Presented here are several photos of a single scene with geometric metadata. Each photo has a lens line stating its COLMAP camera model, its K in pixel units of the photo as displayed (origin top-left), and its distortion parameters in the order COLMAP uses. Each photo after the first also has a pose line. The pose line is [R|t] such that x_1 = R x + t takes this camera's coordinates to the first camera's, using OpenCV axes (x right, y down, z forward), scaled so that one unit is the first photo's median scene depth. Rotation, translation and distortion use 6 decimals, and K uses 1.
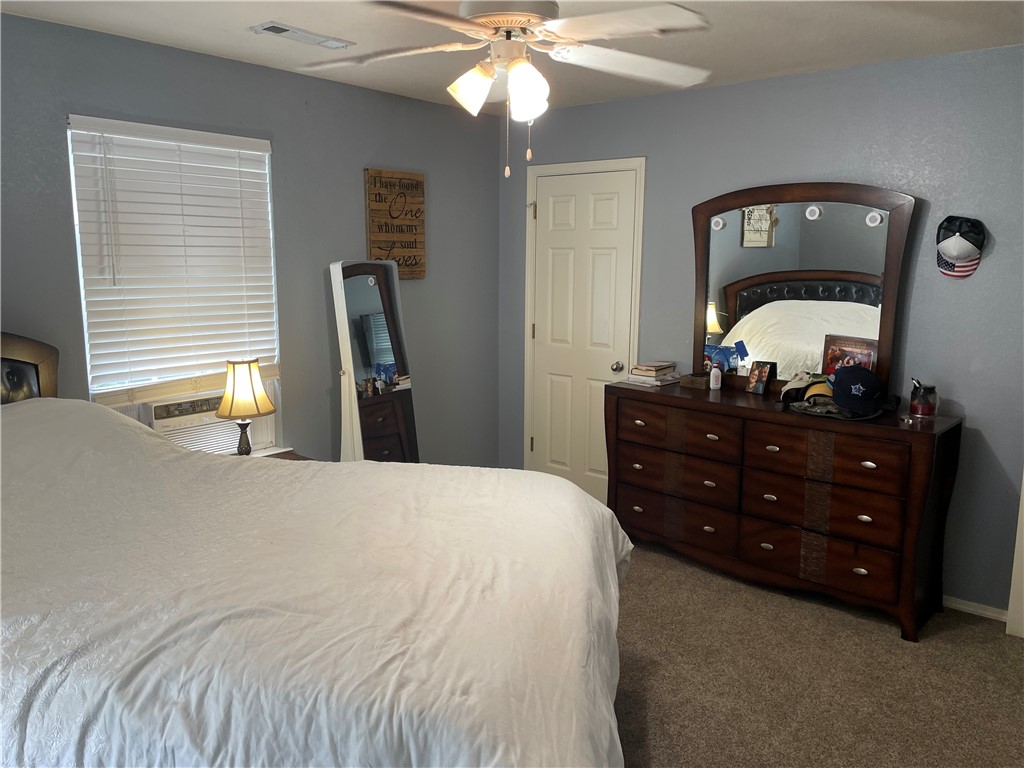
lens RADIAL K [[776.8, 0, 509.4], [0, 776.8, 383.6], [0, 0, 1]] dist [0.086495, -0.113777]
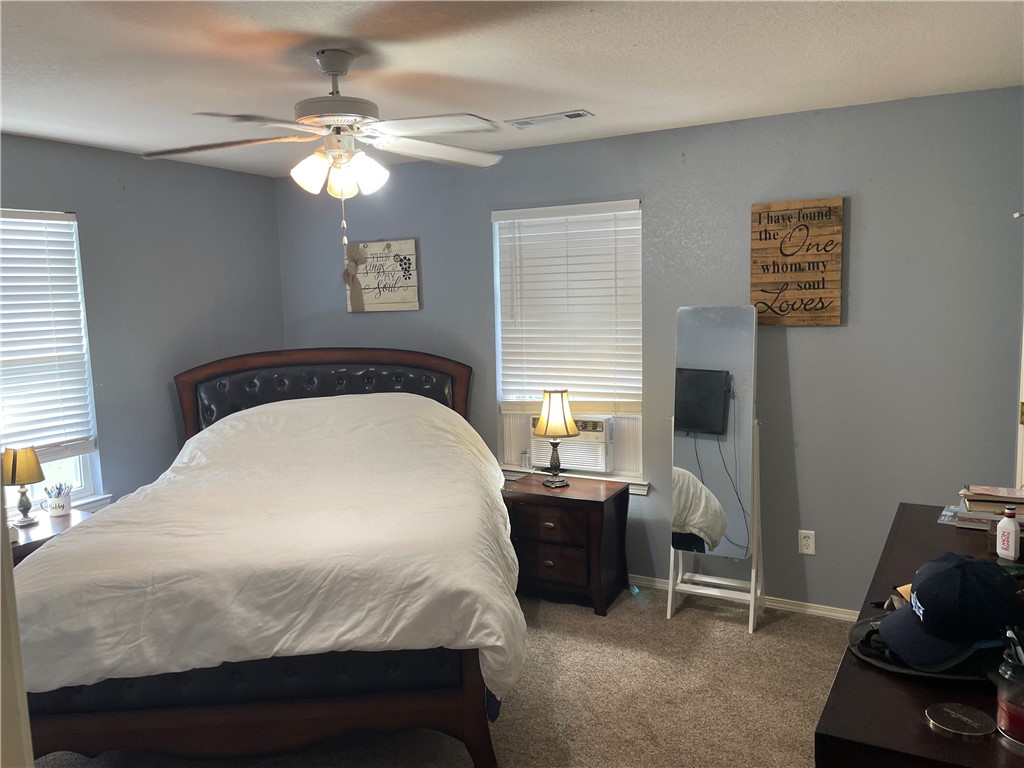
lens RADIAL K [[776.8, 0, 509.1], [0, 776.8, 385.6], [0, 0, 1]] dist [0.086495, -0.113777]
pose [[0.200633, 0.101918, -0.974351, 0.787561], [-0.136999, 0.987720, 0.075106, -0.113110], [0.970040, 0.118417, 0.212131, 0.649391]]
